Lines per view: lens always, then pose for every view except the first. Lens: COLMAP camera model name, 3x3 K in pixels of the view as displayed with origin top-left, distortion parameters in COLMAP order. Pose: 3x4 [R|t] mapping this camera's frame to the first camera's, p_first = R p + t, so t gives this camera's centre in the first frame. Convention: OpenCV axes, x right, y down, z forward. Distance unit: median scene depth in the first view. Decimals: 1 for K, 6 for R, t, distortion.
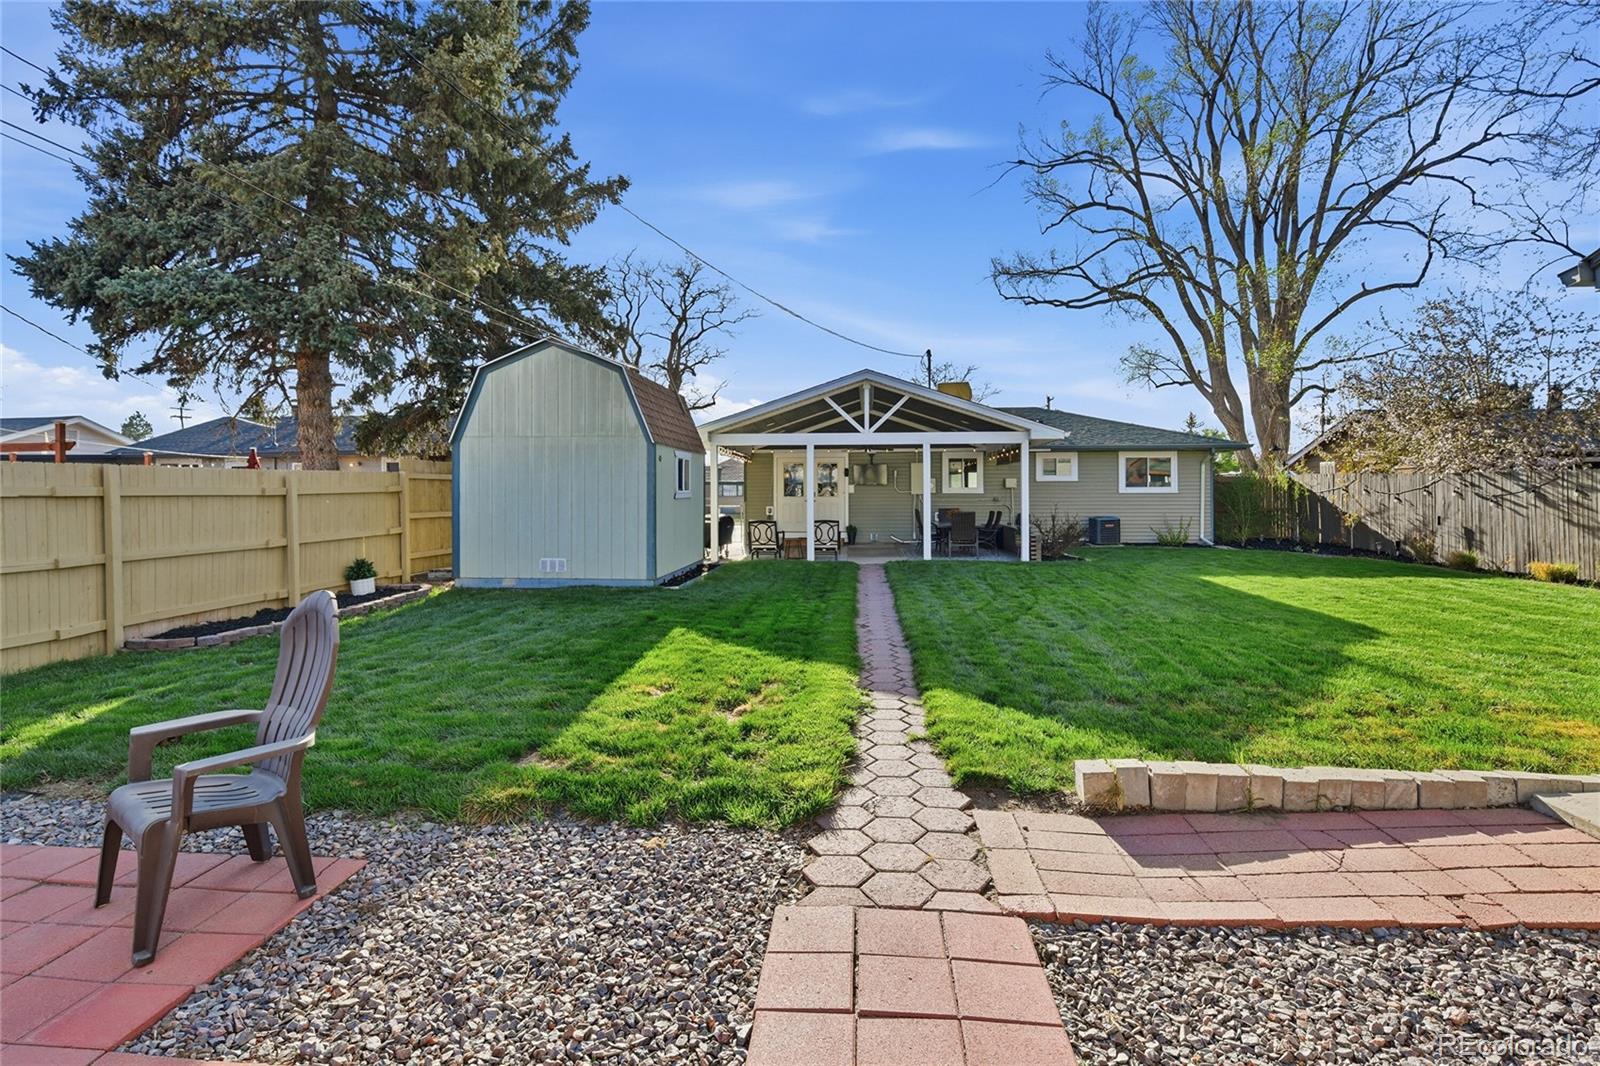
lens RADIAL K [[805.3, 0, 766.6], [0, 805.3, 519.5], [0, 0, 1]] dist [0.026999, -0.020738]
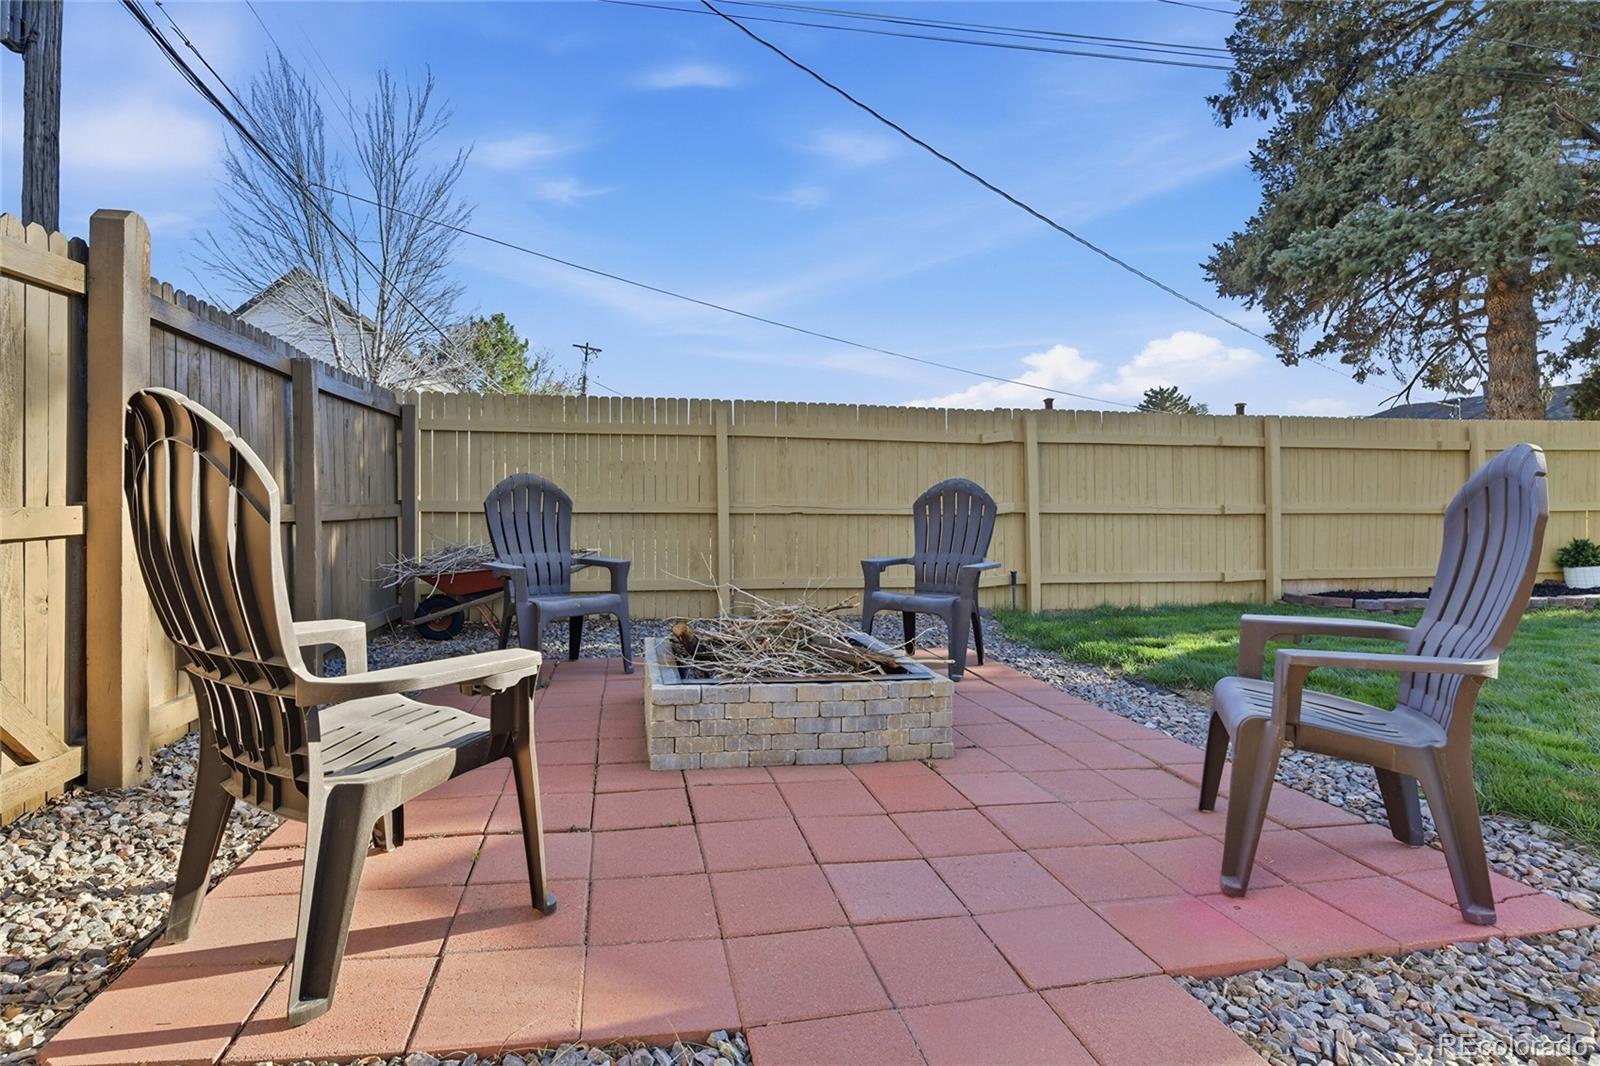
lens RADIAL K [[725.7, 0, 806.2], [0, 725.7, 524.5], [0, 0, 1]] dist [0.000500, -0.007479]
pose [[0.282916, -0.003655, -0.959138, -0.159667], [-0.032671, 0.999376, -0.013445, 0.161566], [0.958588, 0.035140, 0.282620, 0.298642]]
